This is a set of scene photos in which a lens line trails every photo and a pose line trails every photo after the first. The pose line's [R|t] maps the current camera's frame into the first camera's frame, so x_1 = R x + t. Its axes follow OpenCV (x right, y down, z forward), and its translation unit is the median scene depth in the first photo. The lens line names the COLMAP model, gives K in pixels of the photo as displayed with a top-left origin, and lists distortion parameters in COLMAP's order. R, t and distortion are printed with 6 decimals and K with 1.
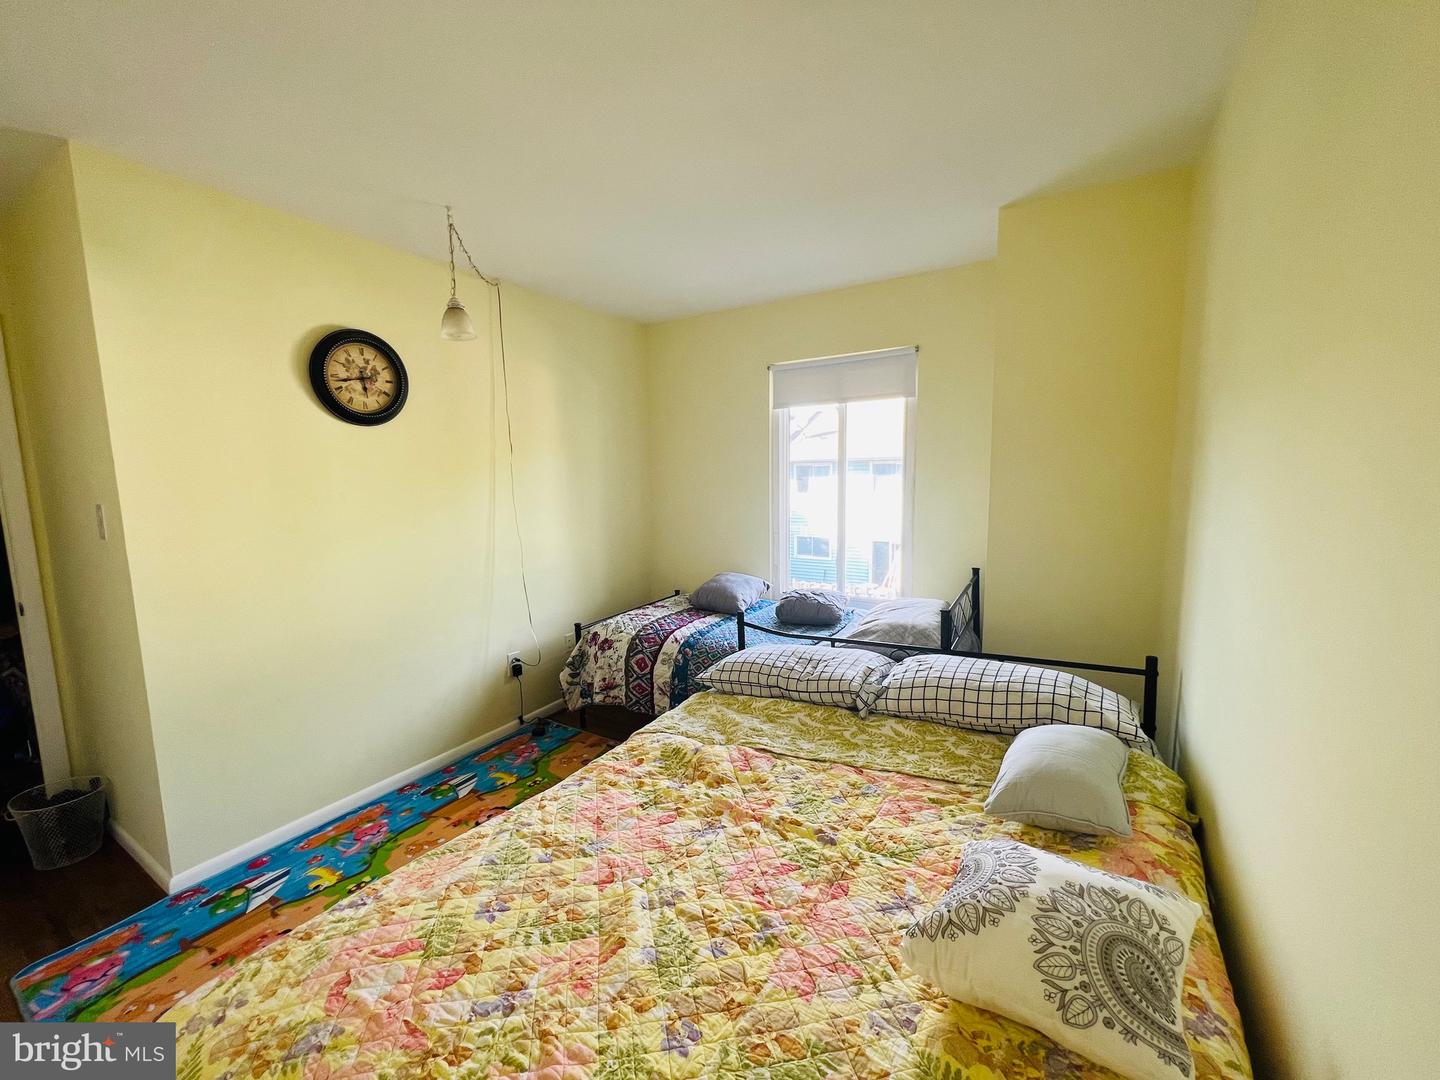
lens RADIAL K [[577.4, 0, 719.3], [0, 577.4, 538.1], [0, 0, 1]] dist [-0.002094, 0.001011]
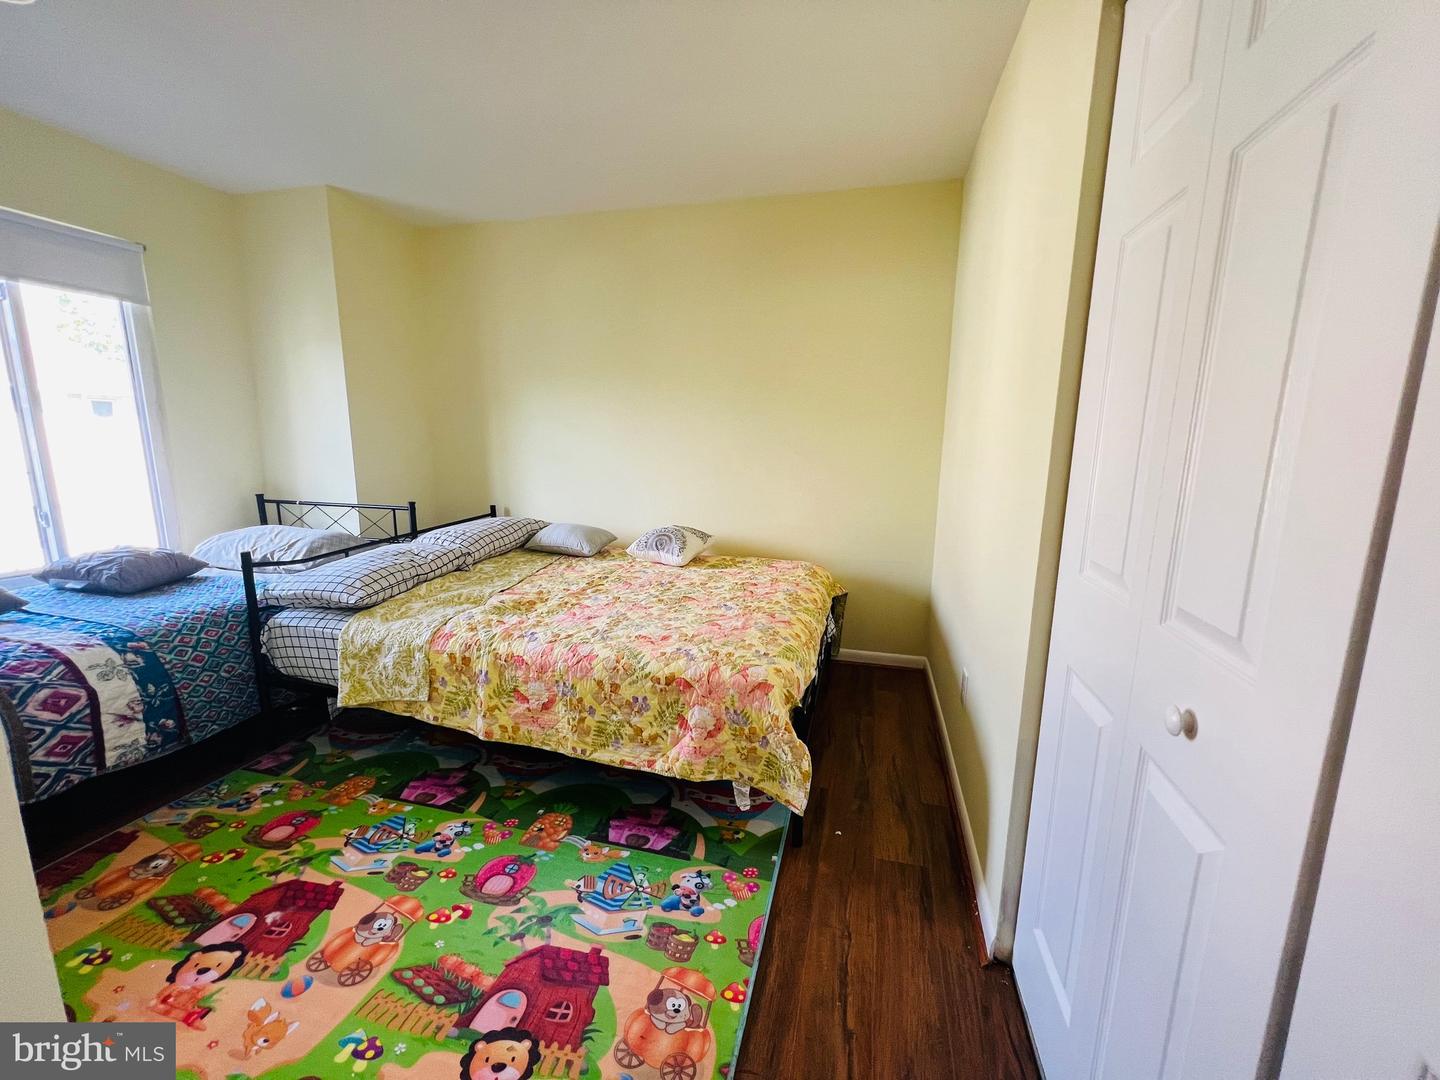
lens RADIAL K [[577.9, 0, 717.3], [0, 577.9, 541.6], [0, 0, 1]] dist [-0.004114, 0.001680]
pose [[-0.287034, -0.151068, 0.945933, -0.835742], [0.101147, 0.977186, 0.186752, 0.024783], [-0.952565, 0.149283, -0.265205, 0.517621]]
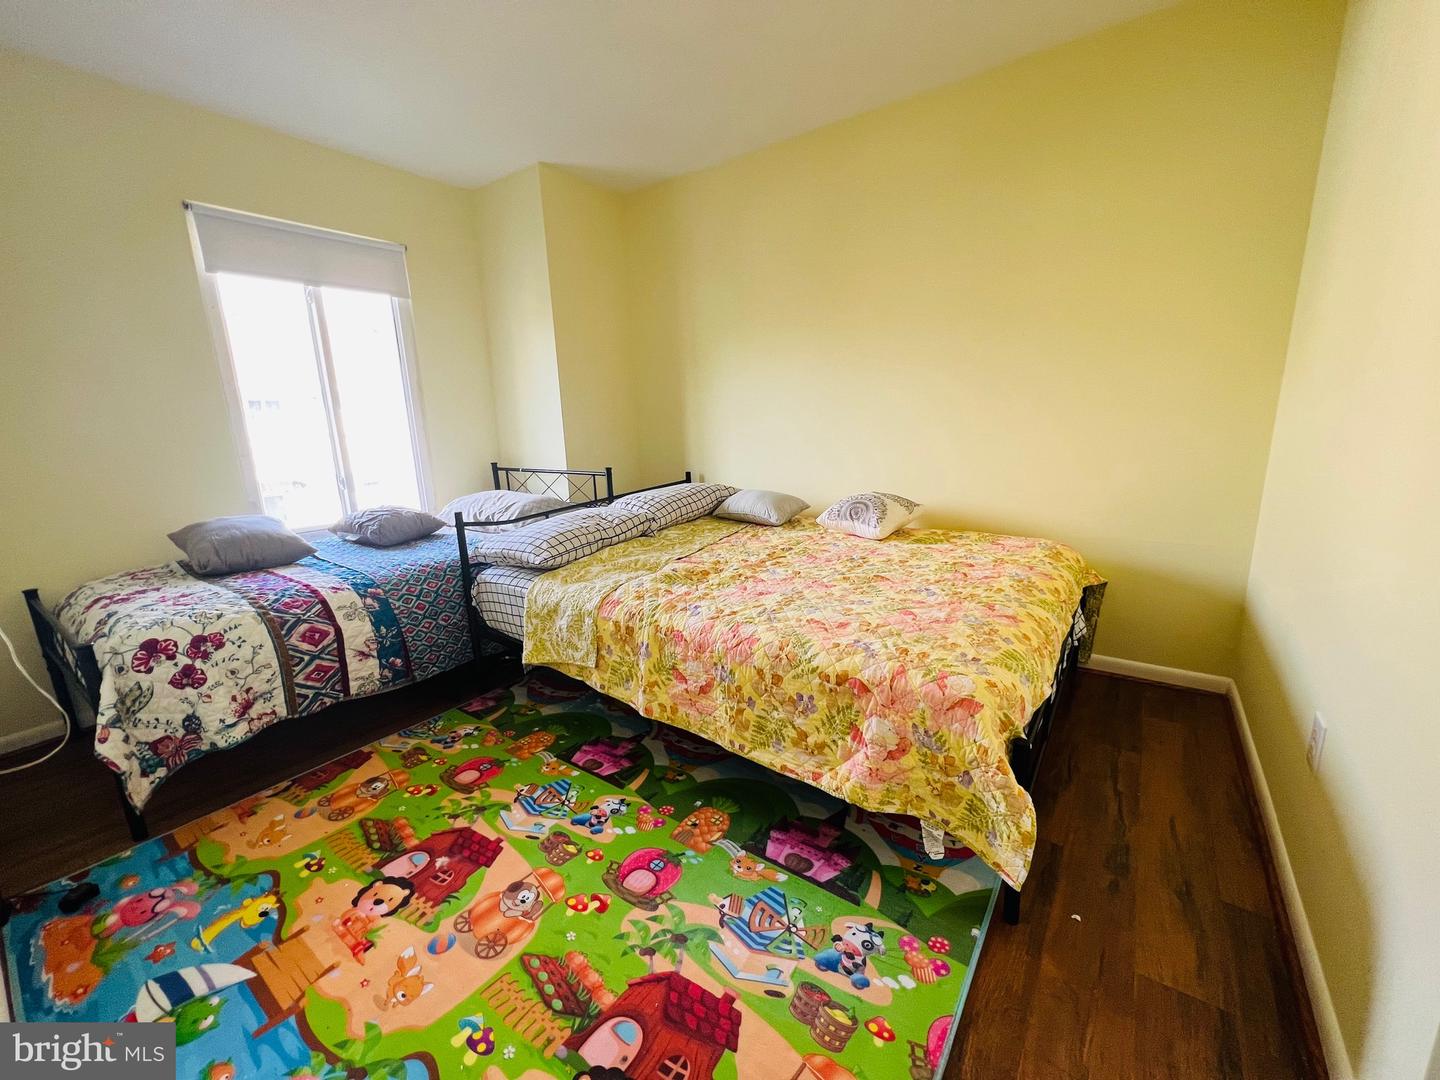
lens RADIAL K [[577.9, 0, 718.7], [0, 577.9, 540.5], [0, 0, 1]] dist [-0.004114, 0.001680]
pose [[0.079076, -0.196132, 0.977384, -0.729704], [0.144183, 0.972395, 0.183466, 0.057821], [-0.986386, 0.126414, 0.105172, 0.462850]]
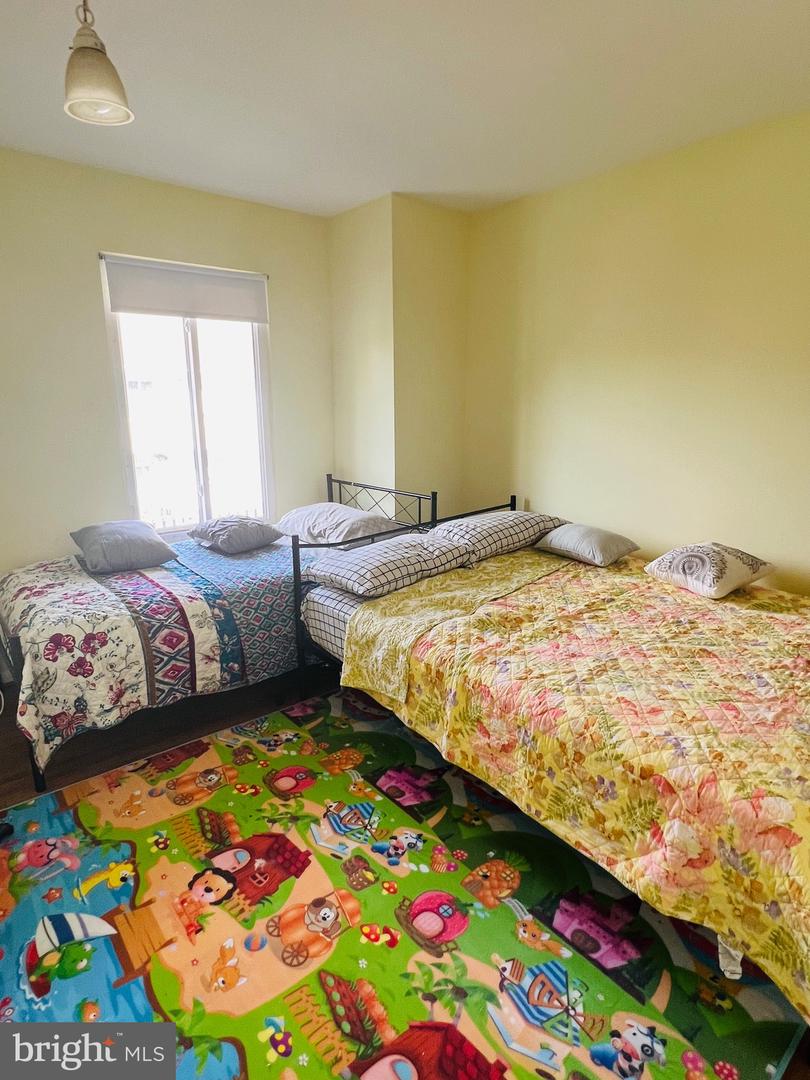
lens RADIAL K [[593.1, 0, 402.0], [0, 593.1, 538.6], [0, 0, 1]] dist [-0.003208, 0.003254]
pose [[0.322044, -0.199041, 0.925565, -0.748290], [0.106203, 0.979074, 0.173595, -0.019334], [-0.940749, 0.042392, 0.336443, 0.443696]]
